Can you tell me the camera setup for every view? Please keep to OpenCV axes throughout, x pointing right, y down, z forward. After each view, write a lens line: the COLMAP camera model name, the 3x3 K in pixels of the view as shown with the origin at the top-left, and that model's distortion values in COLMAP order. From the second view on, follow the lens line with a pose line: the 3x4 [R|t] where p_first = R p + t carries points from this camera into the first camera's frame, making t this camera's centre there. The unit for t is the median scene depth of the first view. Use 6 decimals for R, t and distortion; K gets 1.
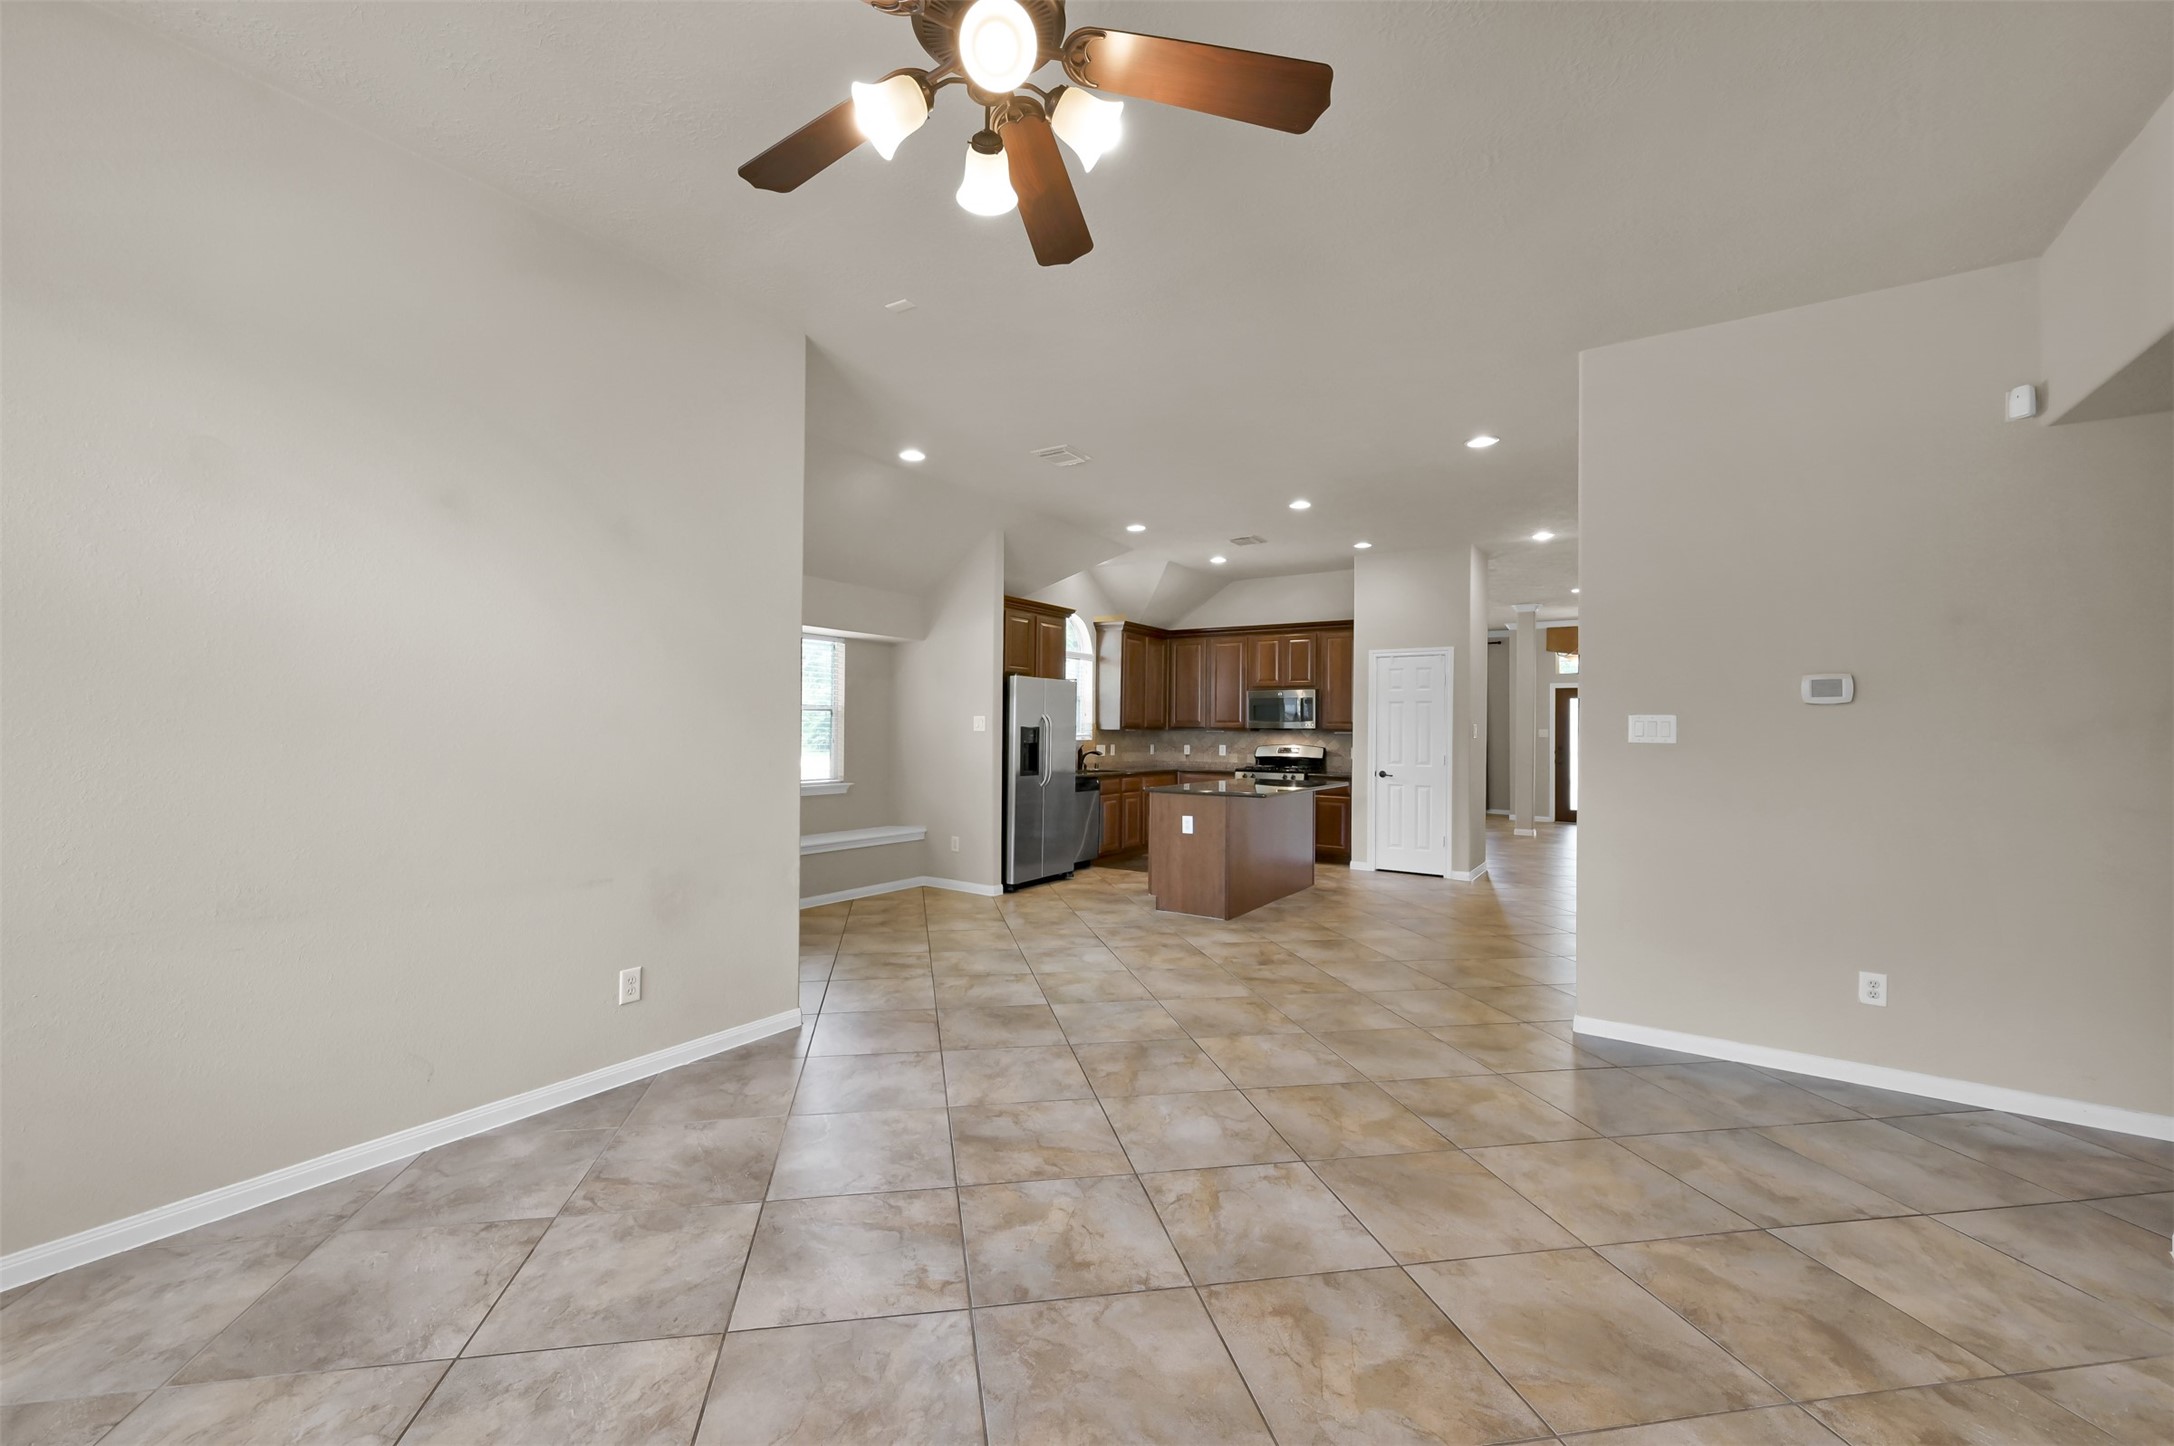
lens RADIAL K [[866.2, 0, 1048.1], [0, 866.2, 720.7], [0, 0, 1]] dist [-0.002267, 0.000870]
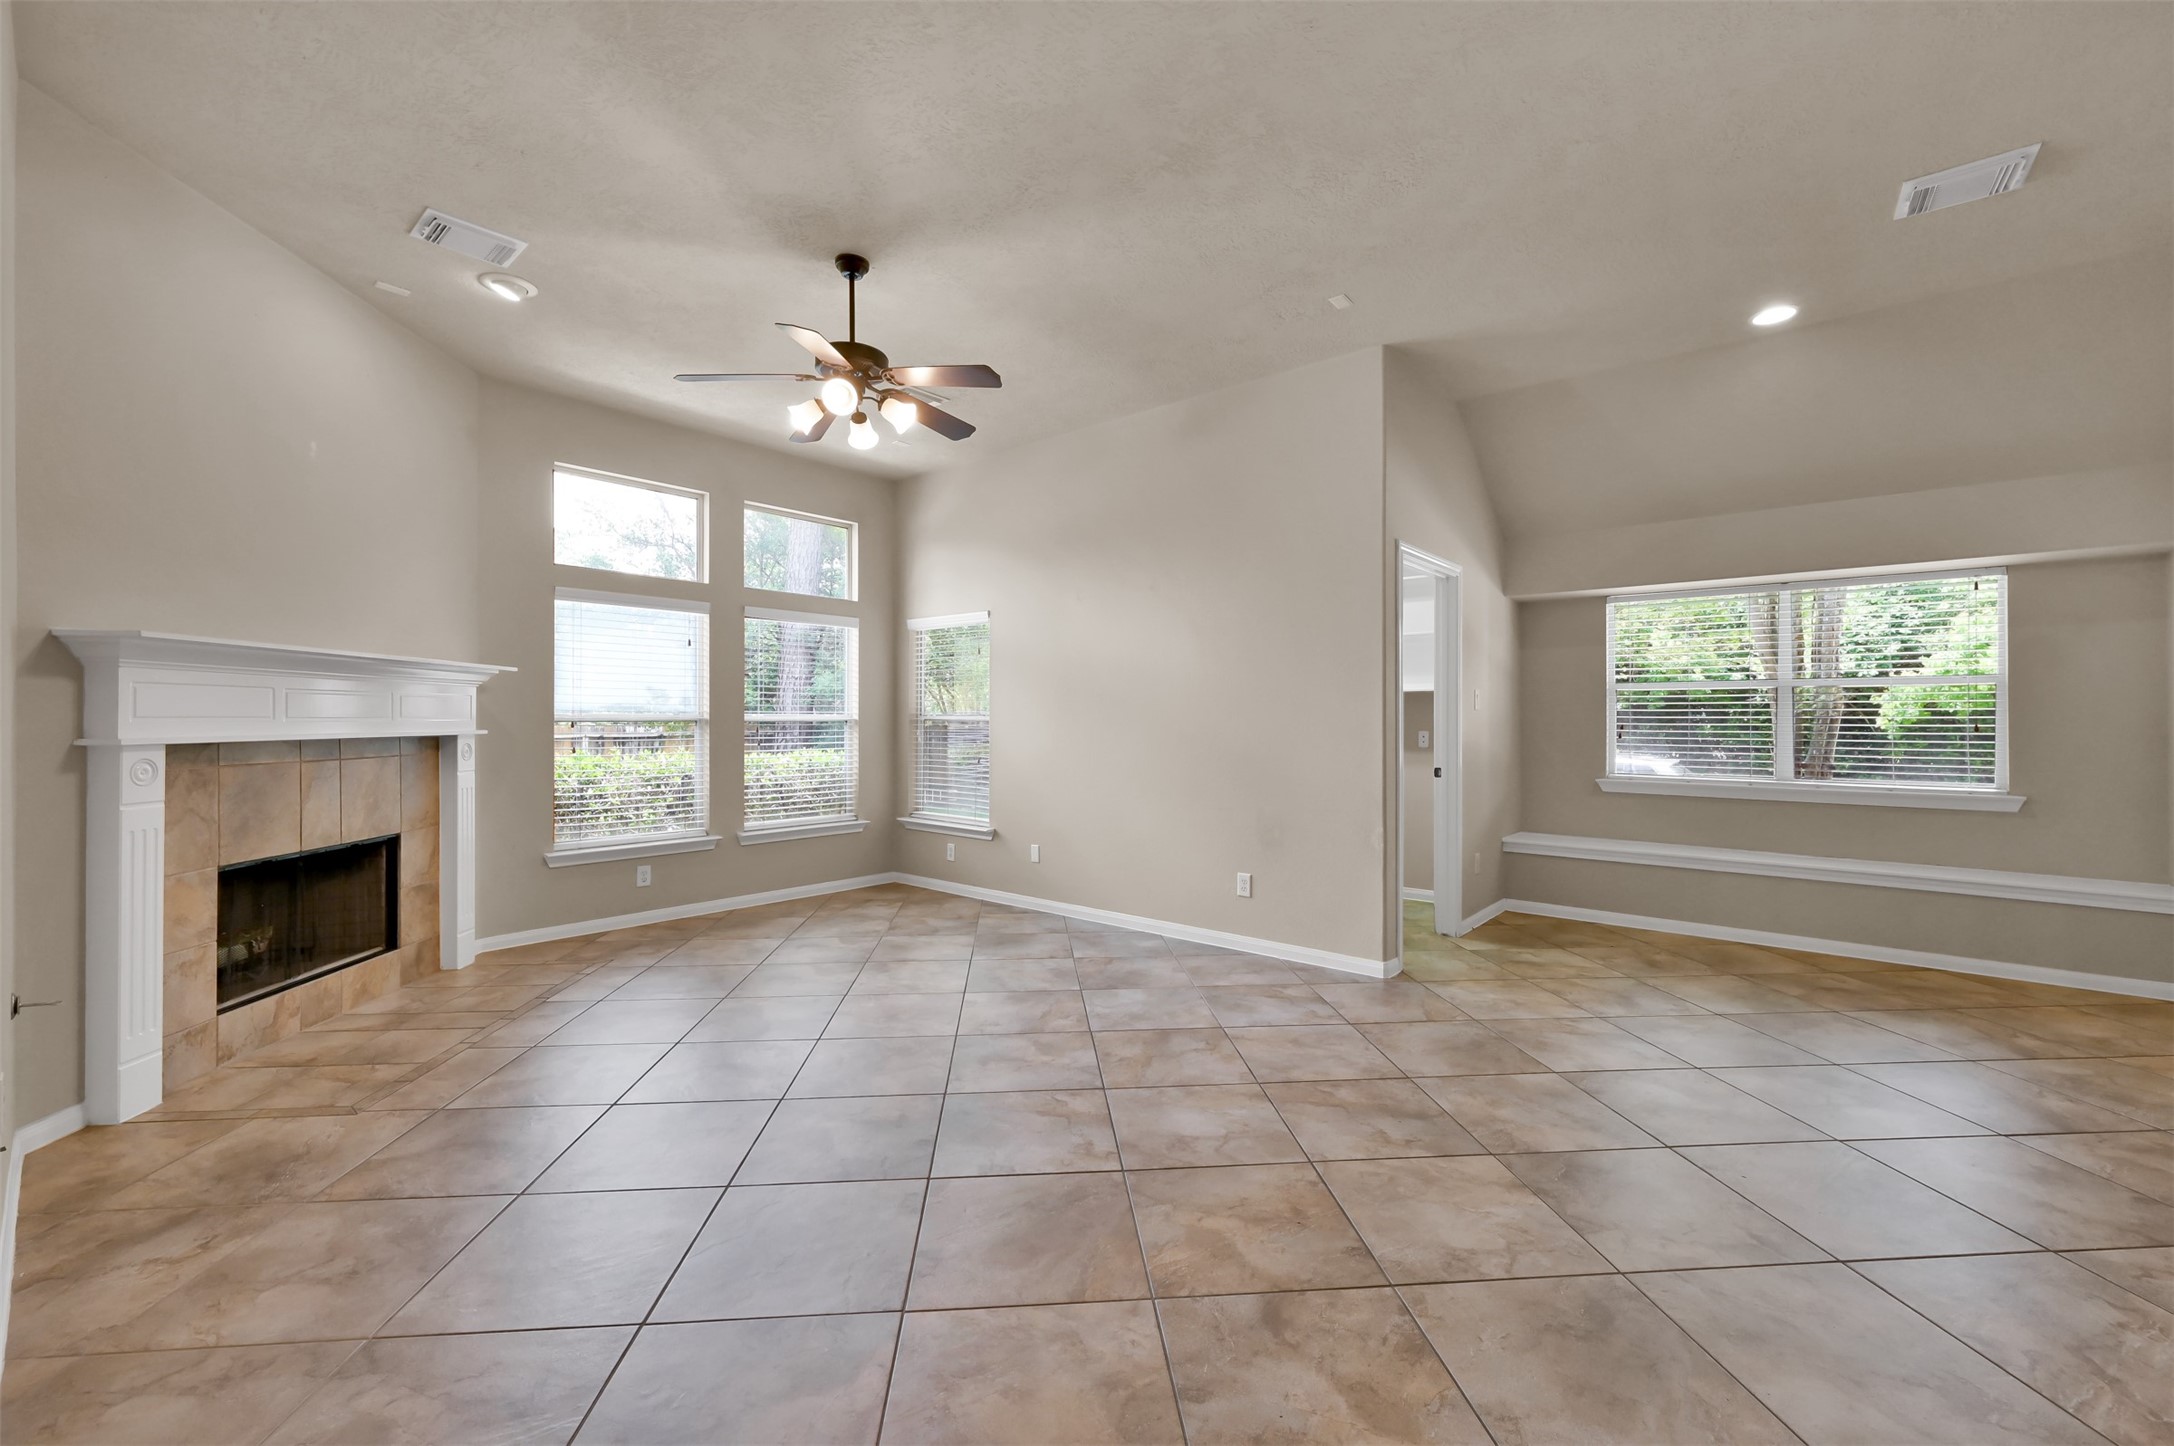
lens RADIAL K [[866.2, 0, 1098.7], [0, 866.2, 718.0], [0, 0, 1]] dist [-0.002267, 0.000870]
pose [[-0.078414, -0.014218, -0.996819, 0.433573], [0.007893, 0.999858, -0.014882, 0.019305], [0.996890, -0.009035, -0.078291, 0.379834]]
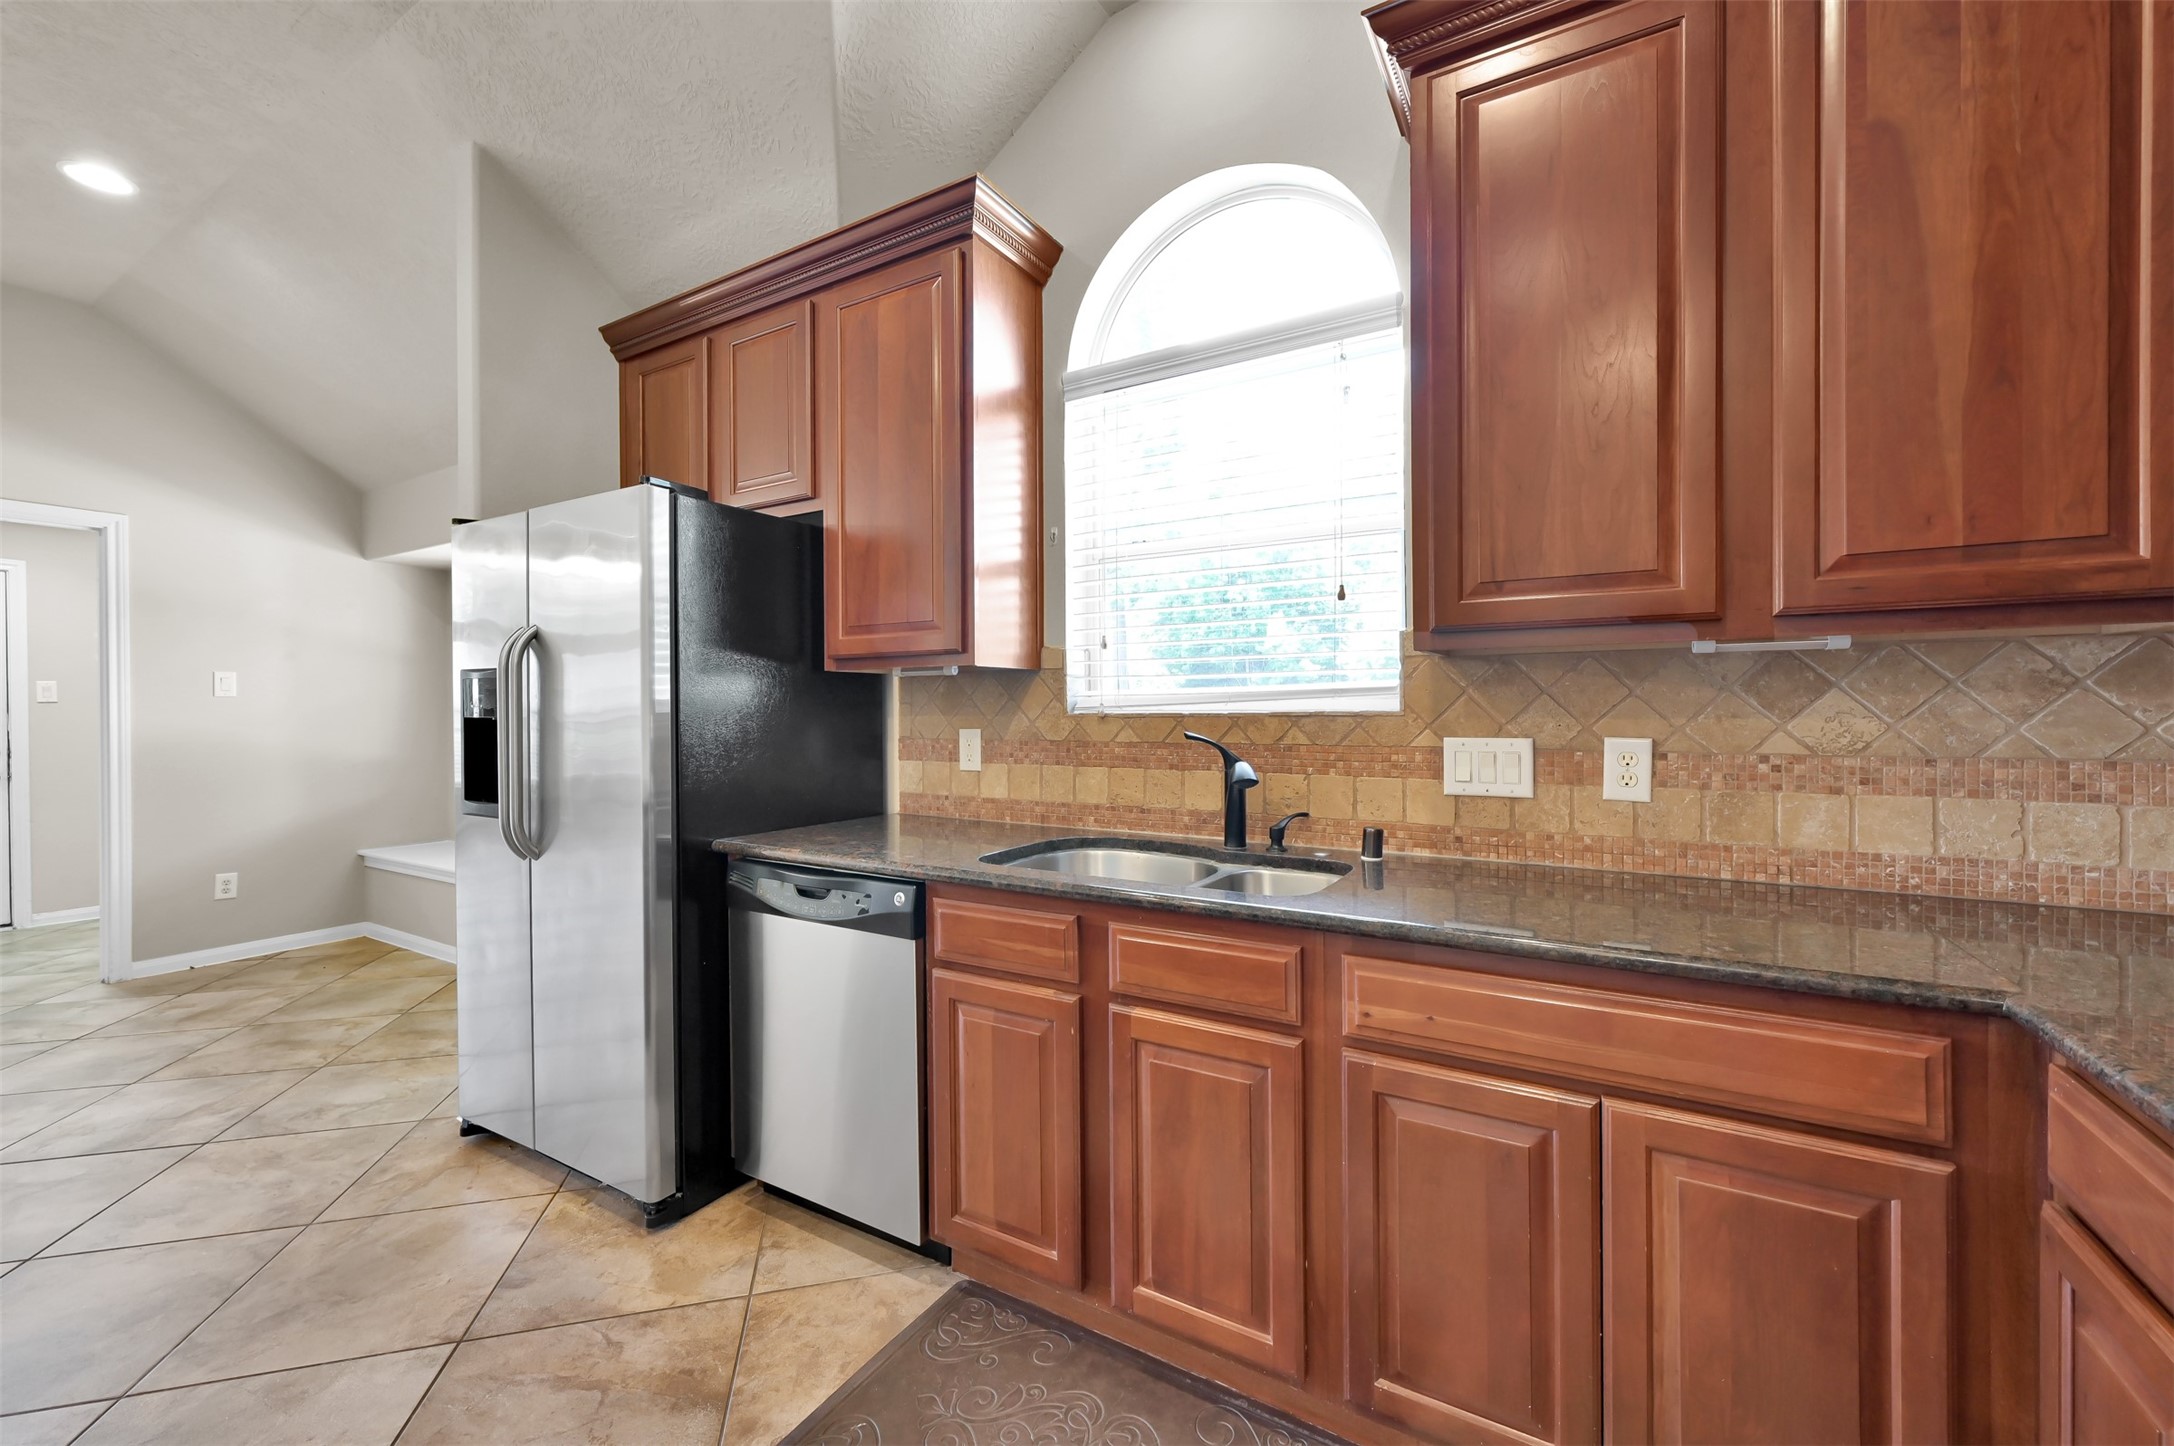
lens RADIAL K [[866.2, 0, 1100.9], [0, 866.2, 714.5], [0, 0, 1]] dist [-0.002267, 0.000870]
pose [[0.080443, -0.003089, -0.996754, 0.320261], [0.018752, 0.999823, -0.001585, 0.028319], [0.996583, -0.018564, 0.080487, 1.178152]]
